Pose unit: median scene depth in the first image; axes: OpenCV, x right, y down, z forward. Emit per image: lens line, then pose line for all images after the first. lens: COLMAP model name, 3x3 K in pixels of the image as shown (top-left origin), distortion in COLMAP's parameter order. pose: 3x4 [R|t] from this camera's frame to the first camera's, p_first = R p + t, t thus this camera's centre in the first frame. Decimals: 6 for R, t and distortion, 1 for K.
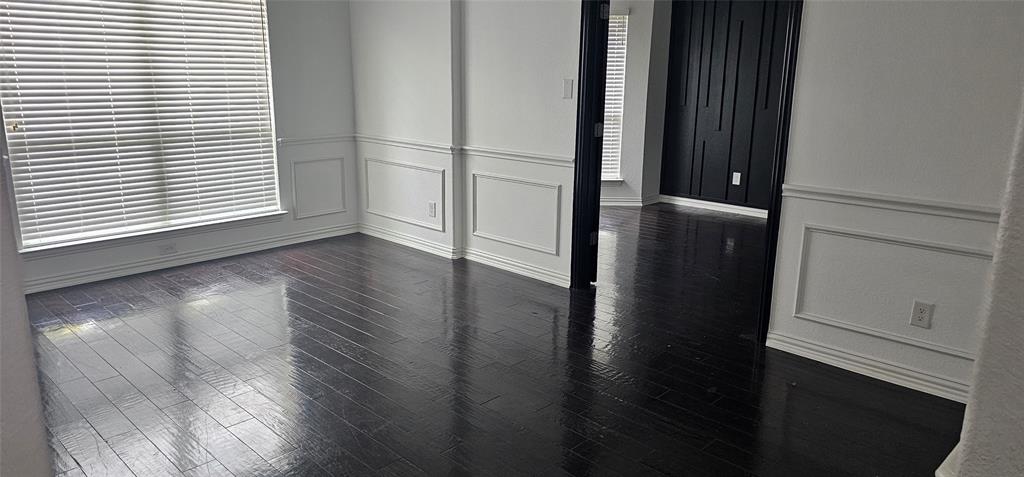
lens RADIAL K [[697.6, 0, 512.0], [0, 697.6, 232.4], [0, 0, 1]] dist [0.077112, 0.000134]
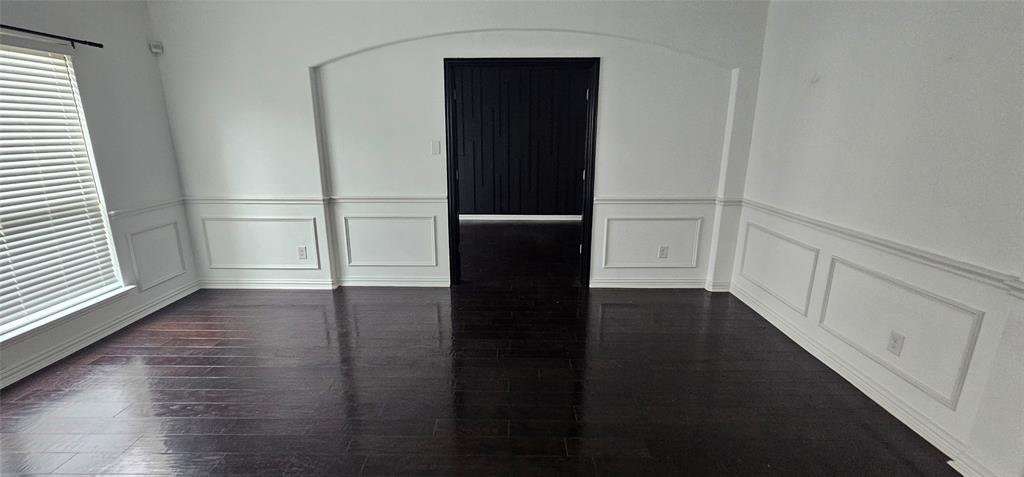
lens RADIAL K [[418.4, 0, 513.3], [0, 418.4, 244.1], [0, 0, 1]] dist [-0.003990, -0.000088]
pose [[0.713329, -0.189056, 0.674848, -0.338644], [0.161705, 0.981344, 0.103994, -0.063784], [-0.681919, 0.034945, 0.730592, 0.243826]]
